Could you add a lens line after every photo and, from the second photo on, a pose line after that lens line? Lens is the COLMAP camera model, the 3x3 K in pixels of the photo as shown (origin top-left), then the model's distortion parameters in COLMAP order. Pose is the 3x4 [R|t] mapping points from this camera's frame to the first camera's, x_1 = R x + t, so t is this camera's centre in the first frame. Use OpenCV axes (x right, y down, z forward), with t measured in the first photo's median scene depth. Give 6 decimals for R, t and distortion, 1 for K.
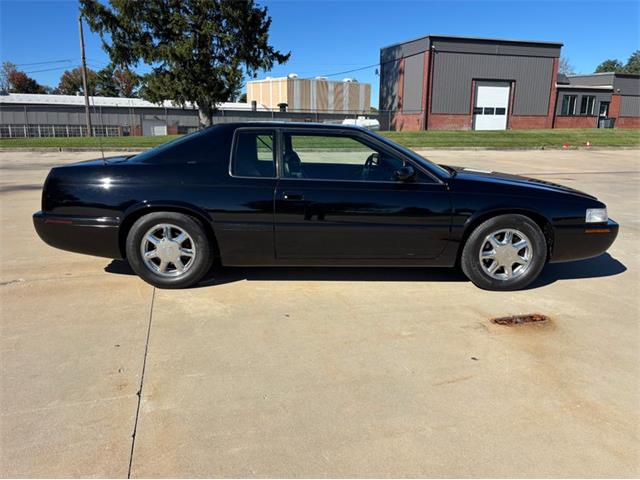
lens RADIAL K [[485.8, 0, 323.0], [0, 485.8, 238.6], [0, 0, 1]] dist [0.036348, -0.041036]
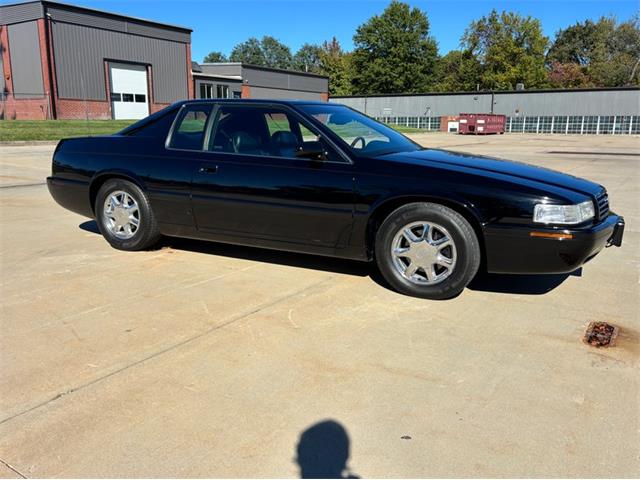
lens RADIAL K [[541.1, 0, 314.9], [0, 541.1, 238.1], [0, 0, 1]] dist [0.027698, -0.022226]
pose [[0.766424, -0.138567, 0.627211, -0.045671], [0.143354, 0.988725, 0.043263, -0.008825], [-0.626134, 0.056755, 0.777647, 0.055321]]
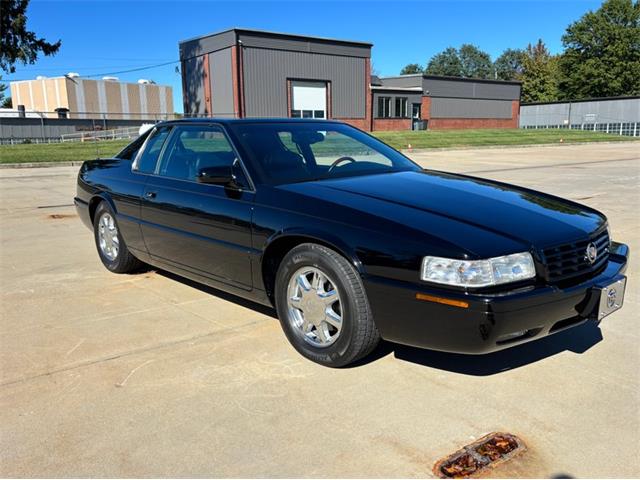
lens RADIAL K [[541.1, 0, 320.8], [0, 541.1, 241.2], [0, 0, 1]] dist [0.027698, -0.022226]
pose [[0.939163, -0.089627, 0.331571, 0.005652], [0.099781, 0.994915, -0.013691, -0.007377], [-0.328658, 0.045943, 0.943331, 0.044867]]
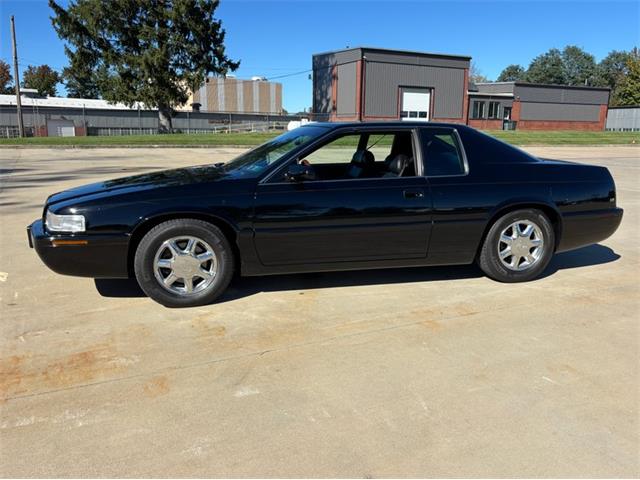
lens RADIAL K [[543.6, 0, 325.1], [0, 543.6, 240.5], [0, 0, 1]] dist [0.017196, -0.004120]
pose [[0.982695, -0.035669, 0.181763, -0.098561], [0.039780, 0.999027, -0.019025, 0.044873], [-0.180908, 0.025926, 0.983158, -0.190208]]
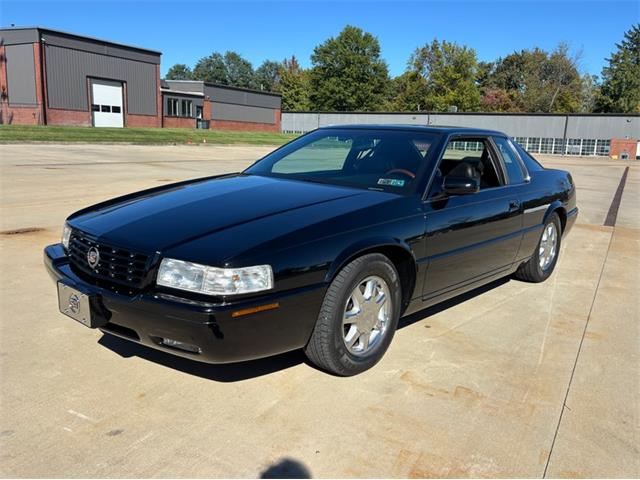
lens RADIAL K [[541.1, 0, 324.0], [0, 541.1, 245.3], [0, 0, 1]] dist [0.027698, -0.022226]
pose [[0.712645, -0.121798, 0.690870, -0.162629], [0.125972, 0.991023, 0.044773, 0.032313], [-0.690121, 0.055123, 0.721591, -0.135144]]
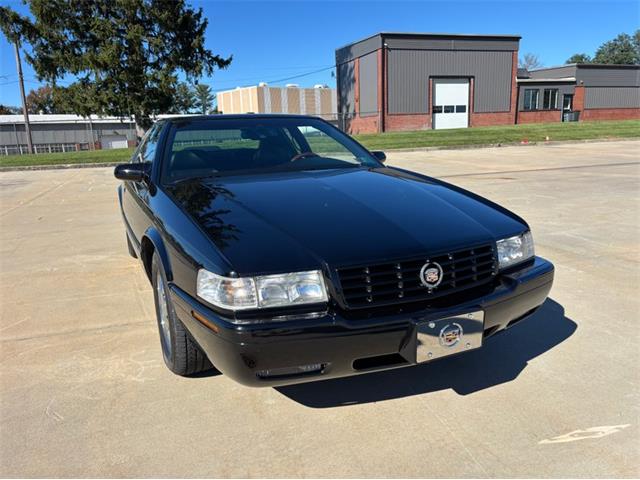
lens RADIAL K [[485.8, 0, 319.6], [0, 485.8, 242.4], [0, 0, 1]] dist [0.036348, -0.041036]
pose [[0.998309, -0.052542, 0.024858, 0.049485], [0.052732, 0.998584, -0.007057, -0.006978], [-0.024452, 0.008355, 0.999666, 0.050502]]
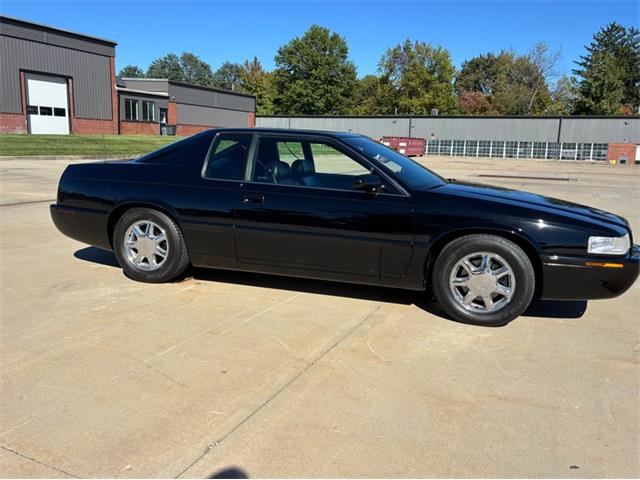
lens RADIAL K [[541.1, 0, 323.5], [0, 541.1, 234.4], [0, 0, 1]] dist [0.027698, -0.022226]
pose [[0.650942, -0.118224, 0.749865, -0.065076], [0.147005, 0.988732, 0.028272, -0.015360], [-0.744758, 0.091830, 0.660986, 0.072659]]
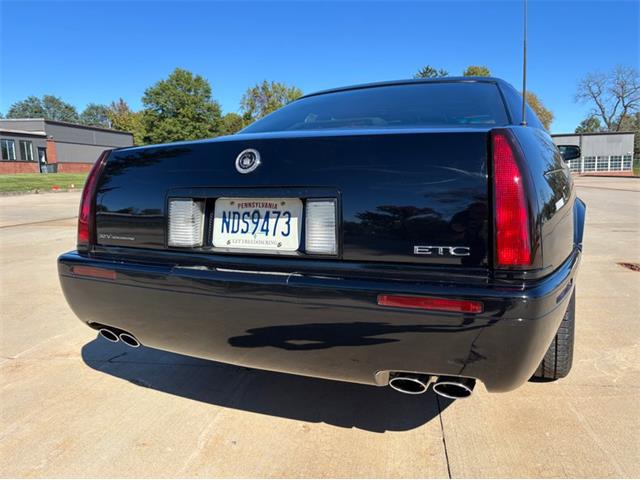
lens RADIAL K [[485.8, 0, 318.4], [0, 485.8, 241.2], [0, 0, 1]] dist [0.036348, -0.041036]
pose [[0.437035, -0.146397, 0.887450, -0.092967], [0.231912, 0.971645, 0.046079, -0.012081], [-0.869032, 0.185672, 0.458594, 0.103583]]
